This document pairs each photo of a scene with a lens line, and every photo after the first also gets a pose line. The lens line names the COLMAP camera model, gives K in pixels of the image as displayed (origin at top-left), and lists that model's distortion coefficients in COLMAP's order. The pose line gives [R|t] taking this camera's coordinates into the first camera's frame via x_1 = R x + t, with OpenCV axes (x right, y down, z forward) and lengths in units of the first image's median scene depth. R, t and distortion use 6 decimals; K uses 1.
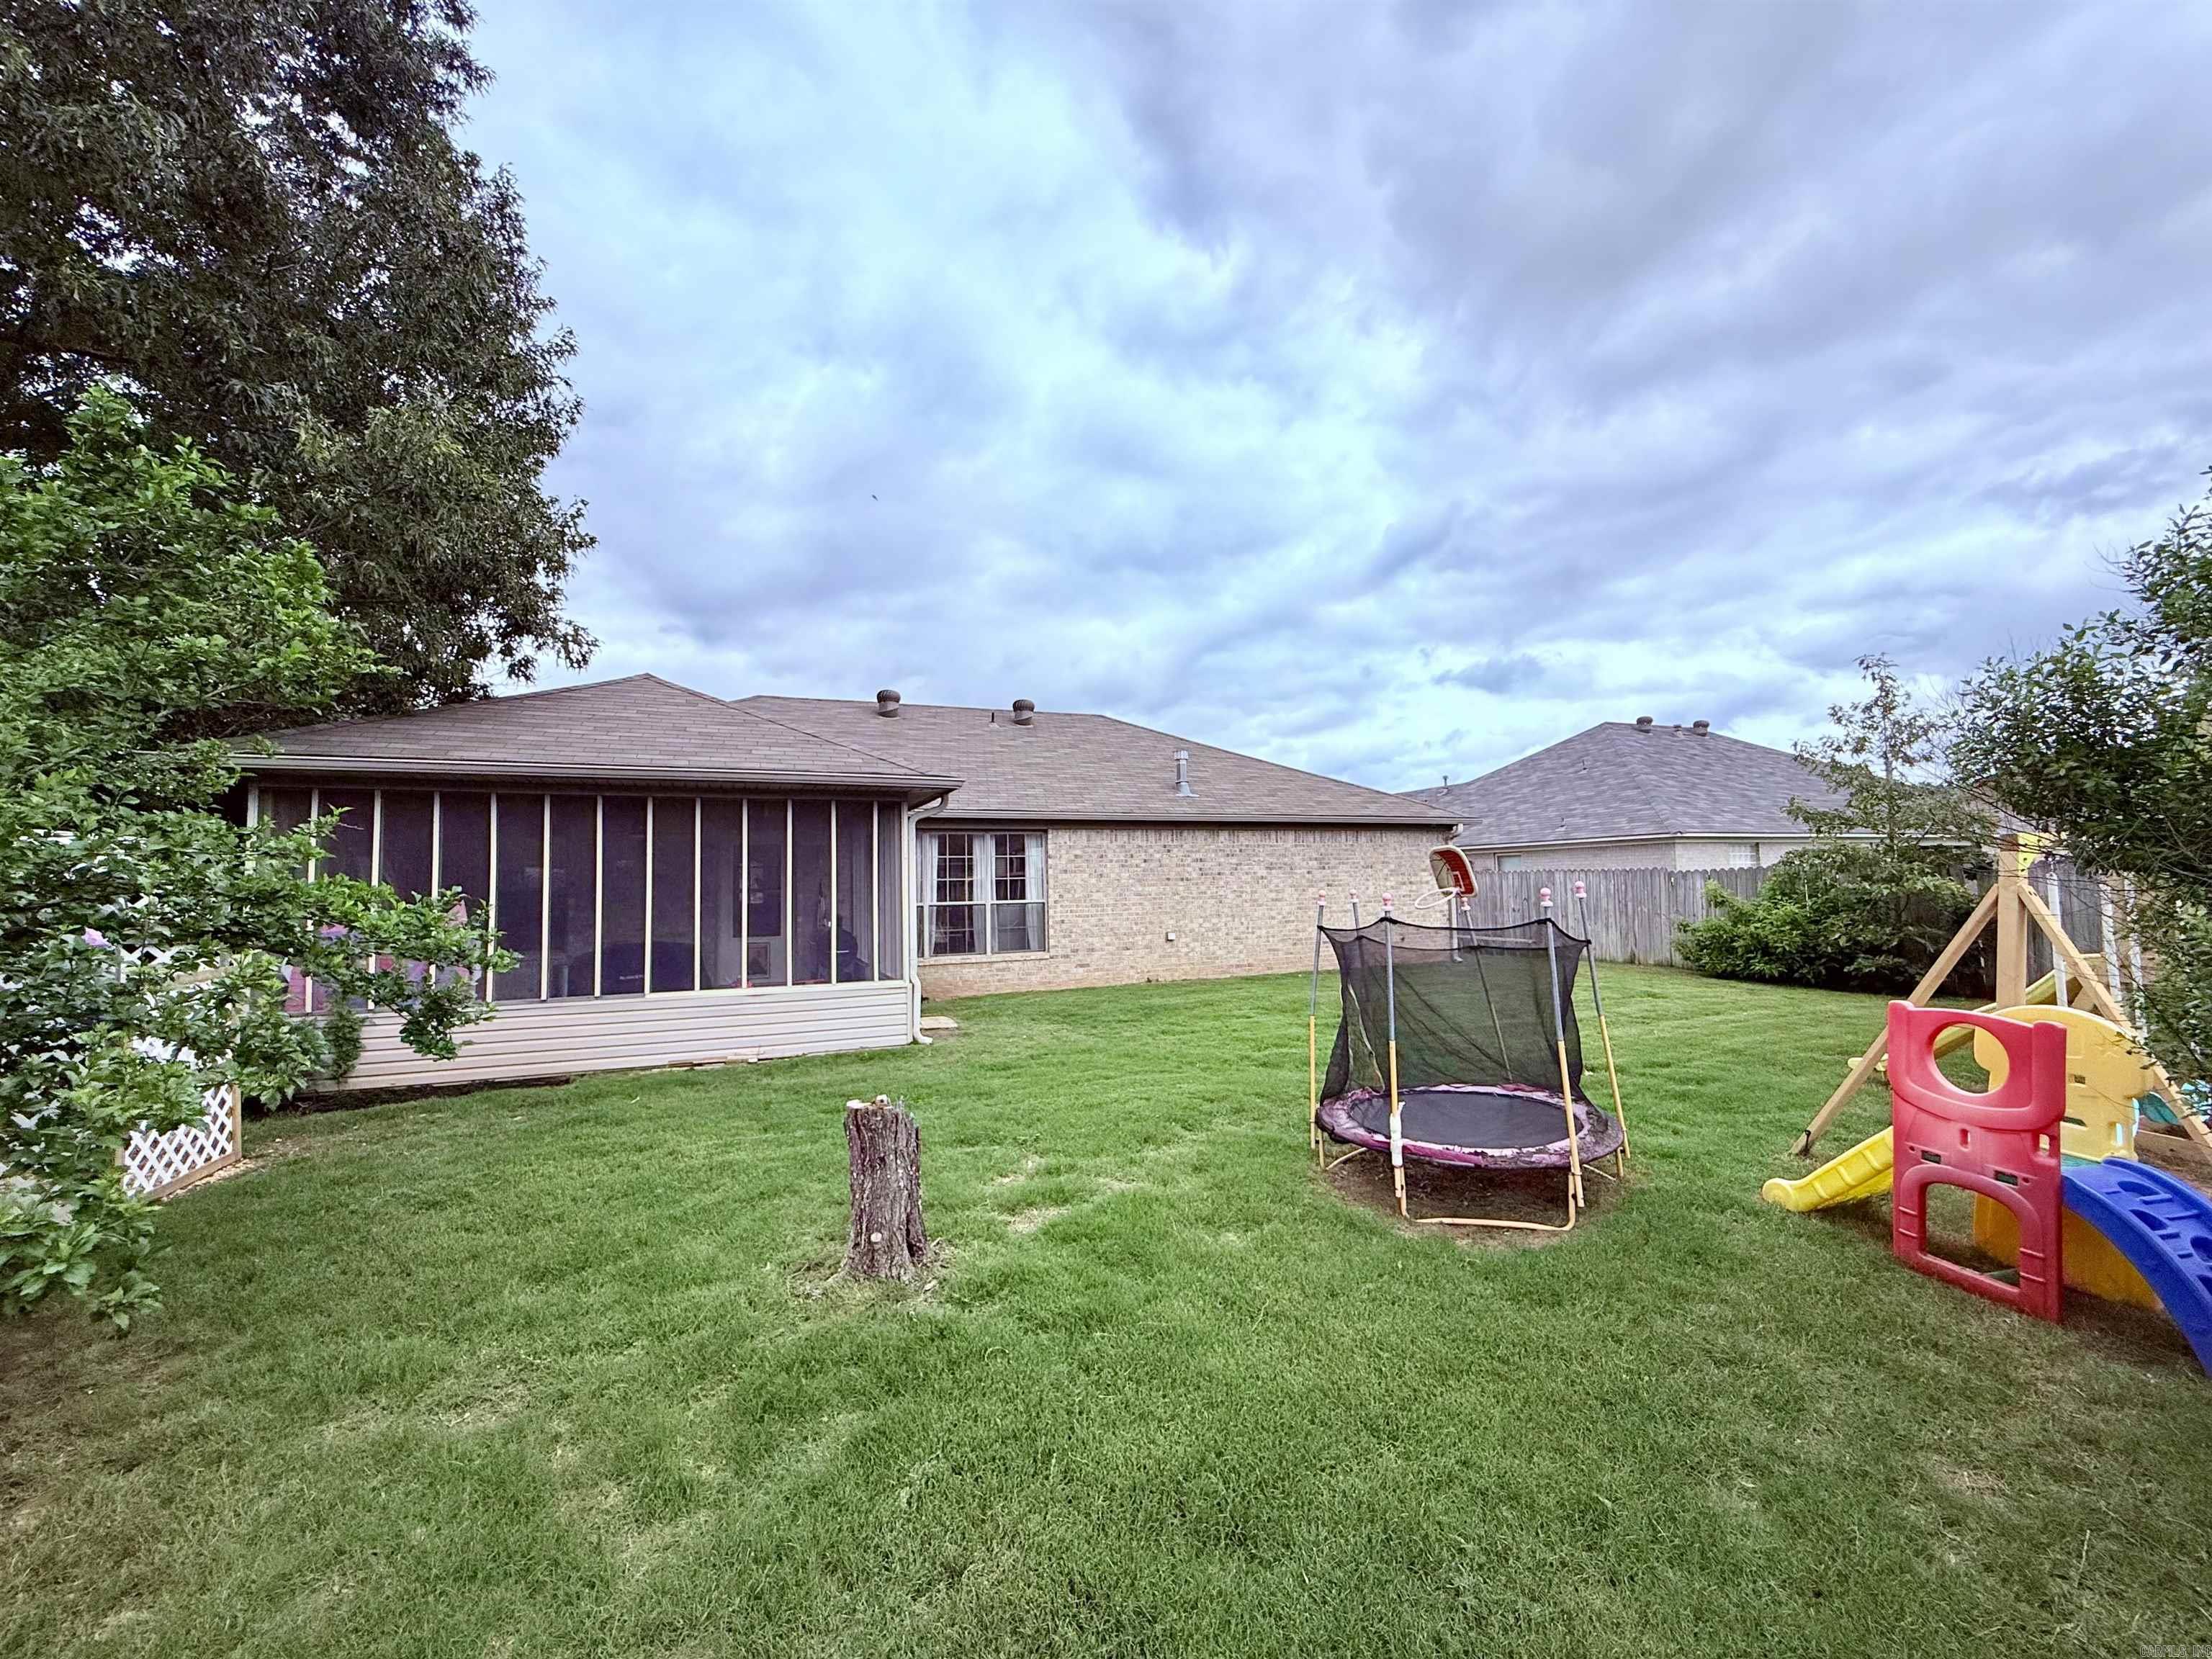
lens RADIAL K [[882.2, 0, 1098.1], [0, 882.2, 829.6], [0, 0, 1]] dist [-0.000163, 0.000202]
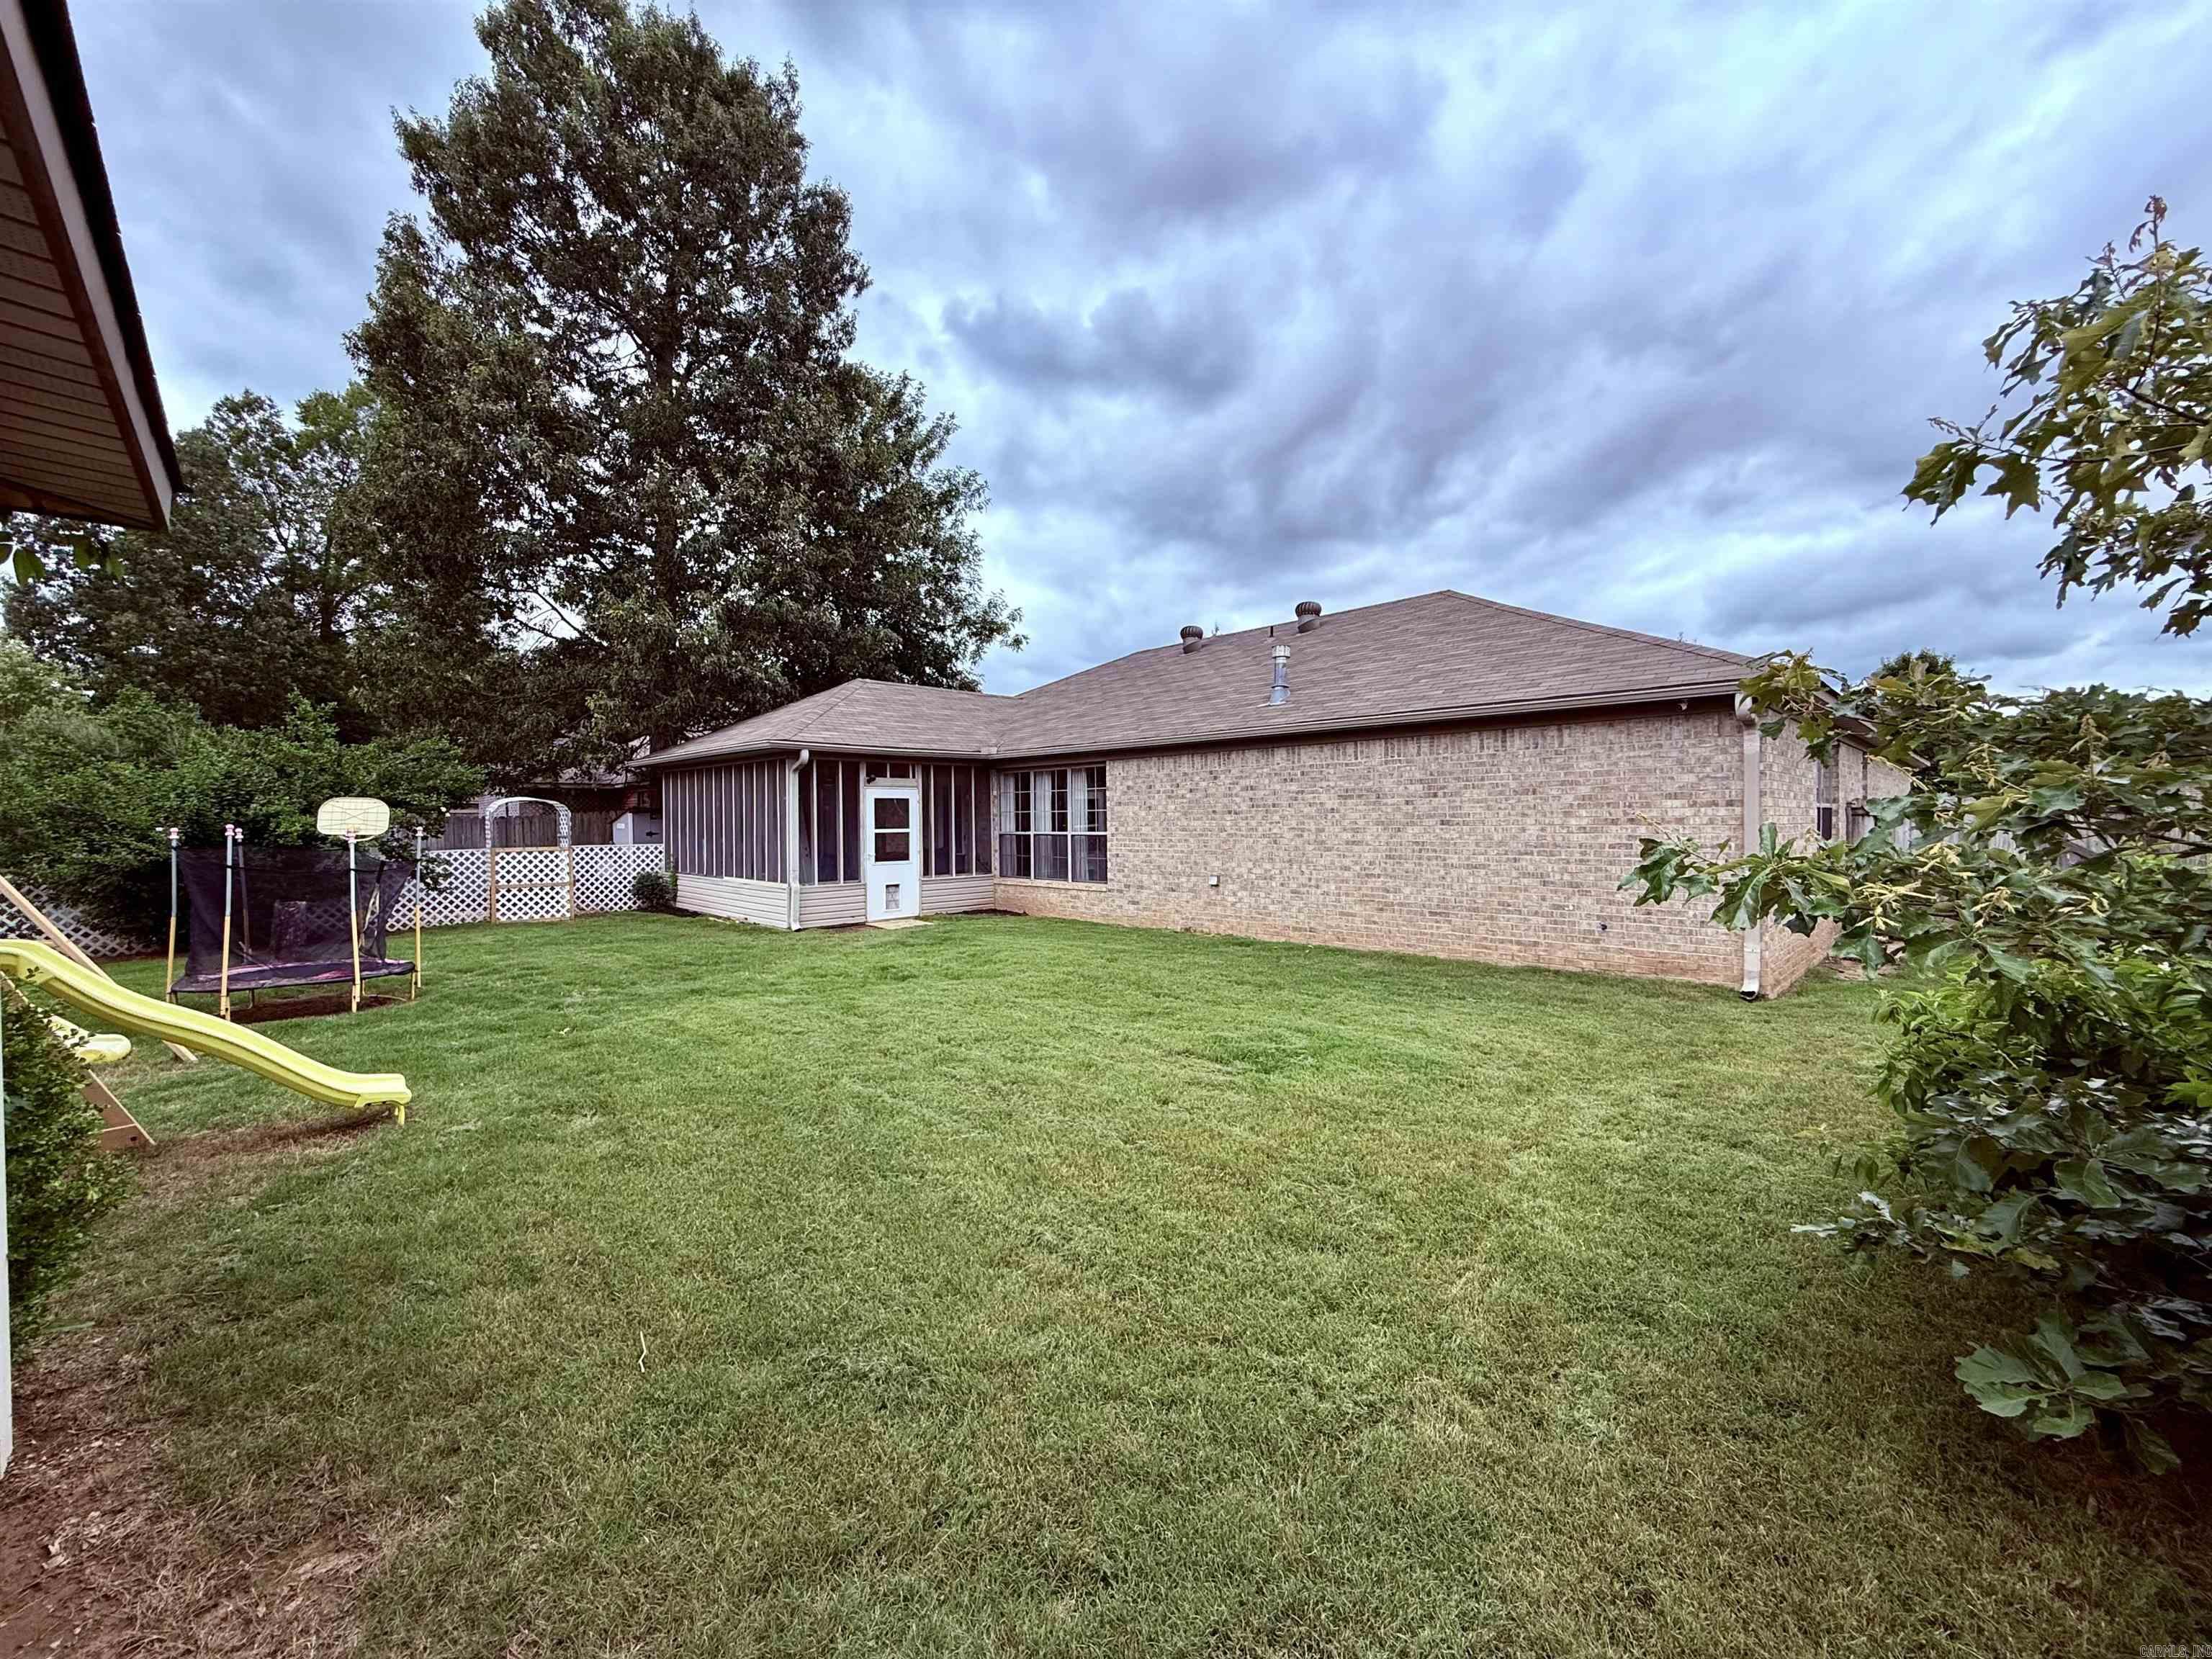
lens RADIAL K [[882.2, 0, 1098.1], [0, 882.2, 829.6], [0, 0, 1]] dist [-0.000163, 0.000202]
pose [[0.385397, 0.023041, -0.922463, 0.818779], [0.053687, 0.997435, 0.047343, 0.027950], [0.921188, -0.067770, 0.383172, 0.590756]]
